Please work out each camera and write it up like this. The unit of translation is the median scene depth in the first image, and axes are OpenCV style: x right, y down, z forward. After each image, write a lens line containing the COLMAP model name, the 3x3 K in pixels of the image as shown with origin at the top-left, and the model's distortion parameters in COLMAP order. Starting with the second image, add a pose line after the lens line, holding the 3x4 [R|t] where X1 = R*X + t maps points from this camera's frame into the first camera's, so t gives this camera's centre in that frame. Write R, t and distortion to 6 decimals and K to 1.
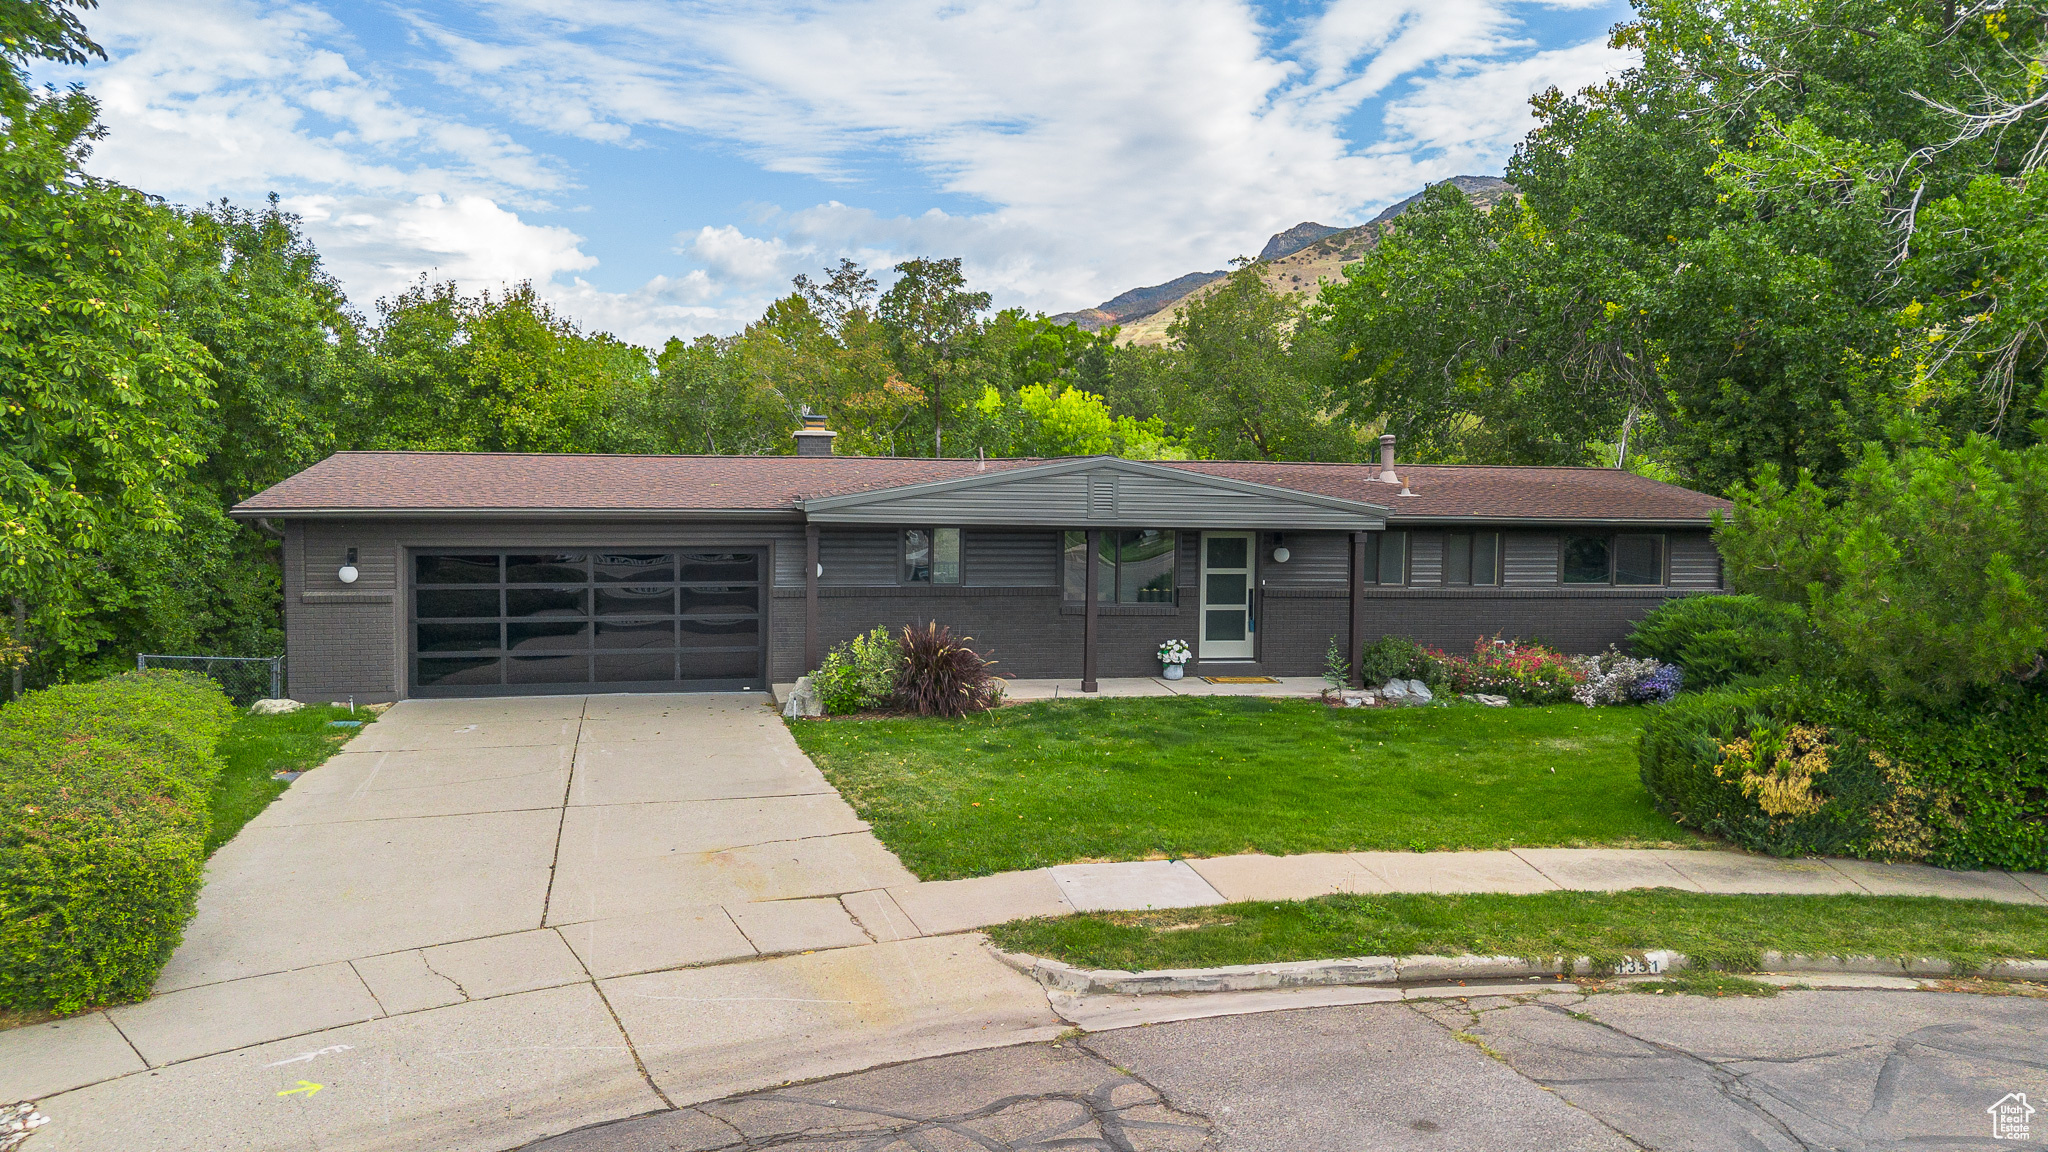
lens RADIAL K [[1448.6, 0, 1021.1], [0, 1448.6, 554.2], [0, 0, 1]] dist [0.078438, -0.088186]
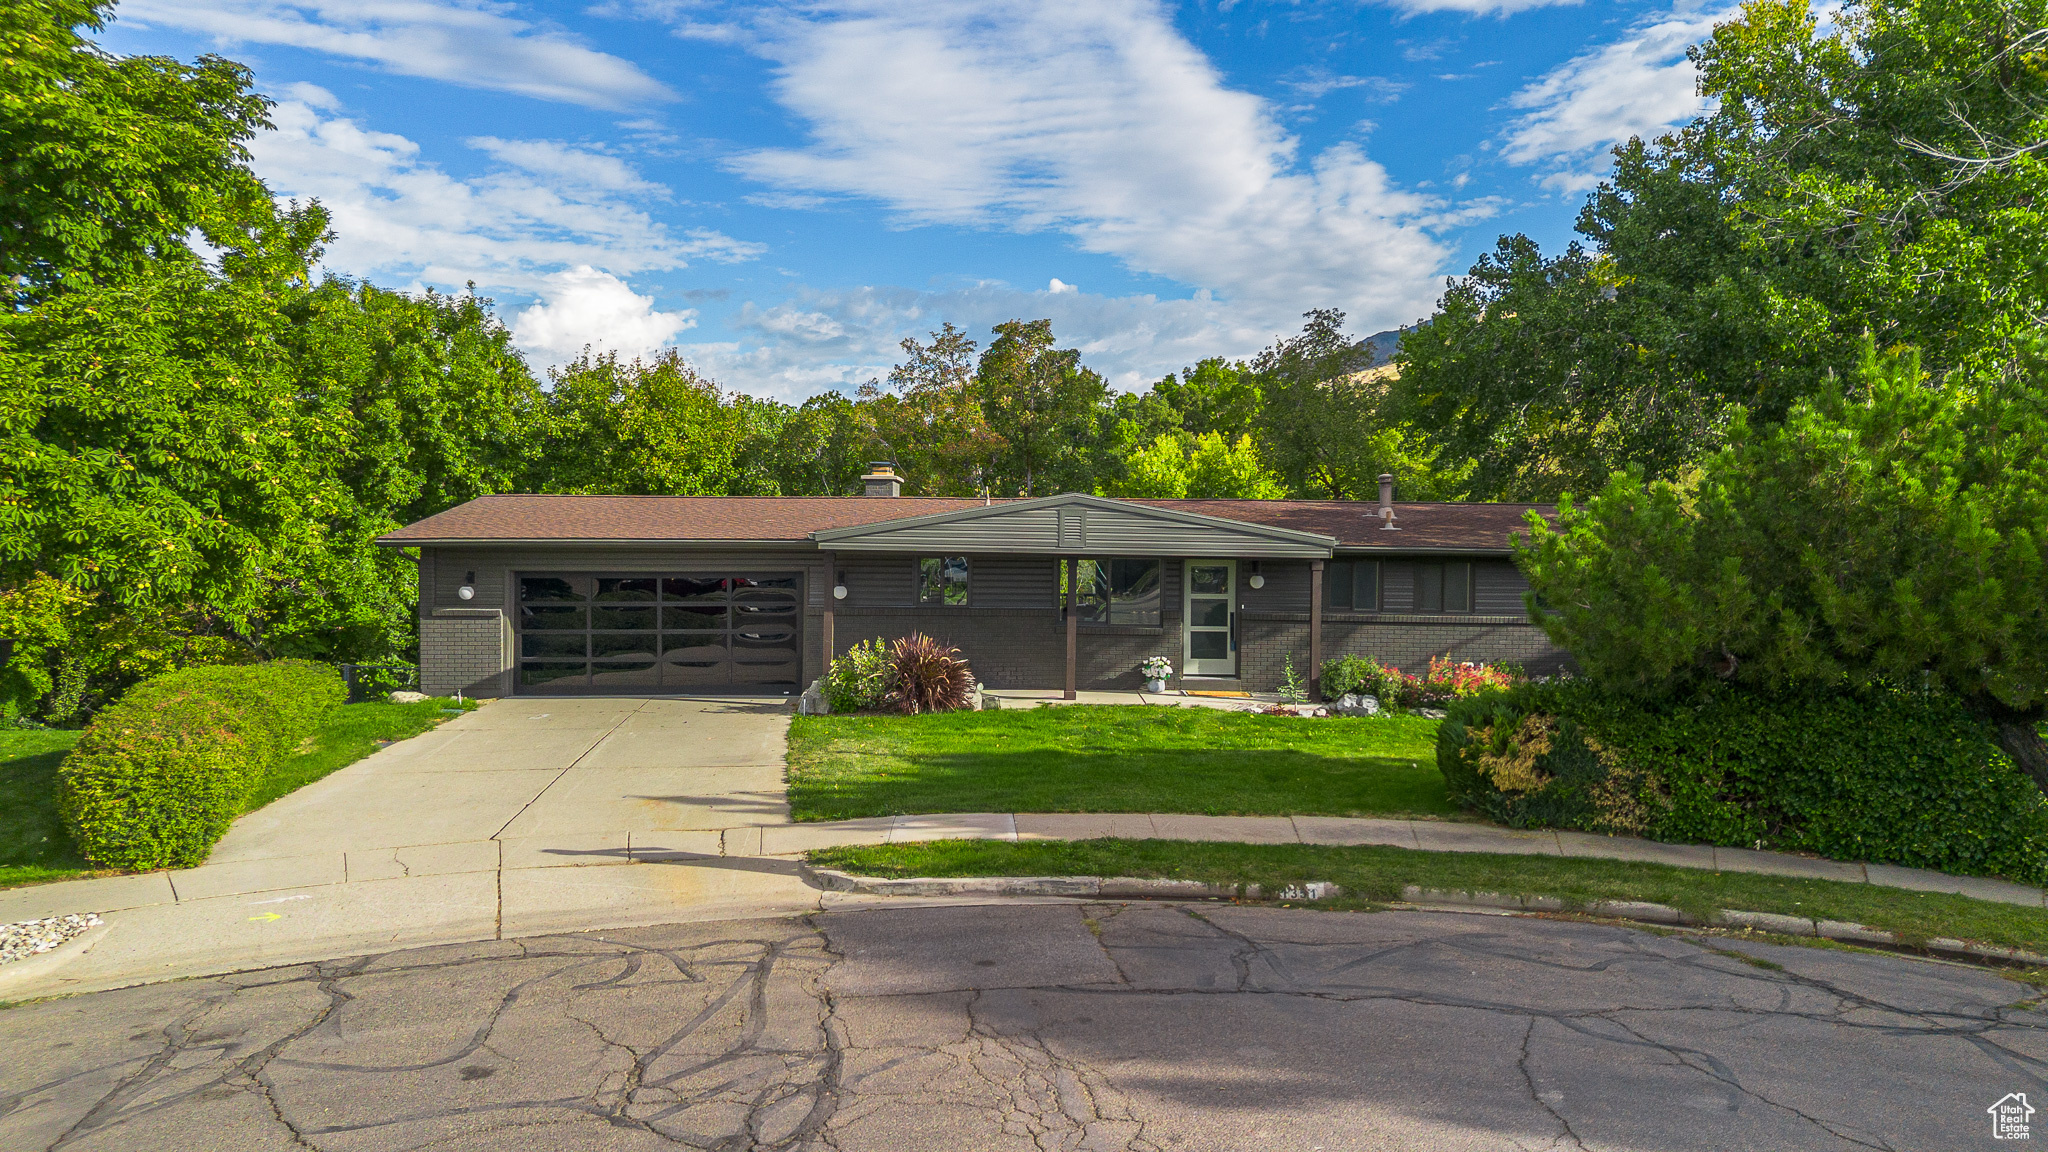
lens RADIAL K [[1448.6, 0, 1021.1], [0, 1448.6, 554.2], [0, 0, 1]] dist [0.078438, -0.088186]
pose [[0.985926, 0.001012, -0.167182, 0.249343], [-0.006809, 0.999395, -0.034105, 0.024269], [0.167046, 0.034763, 0.985336, -0.164646]]
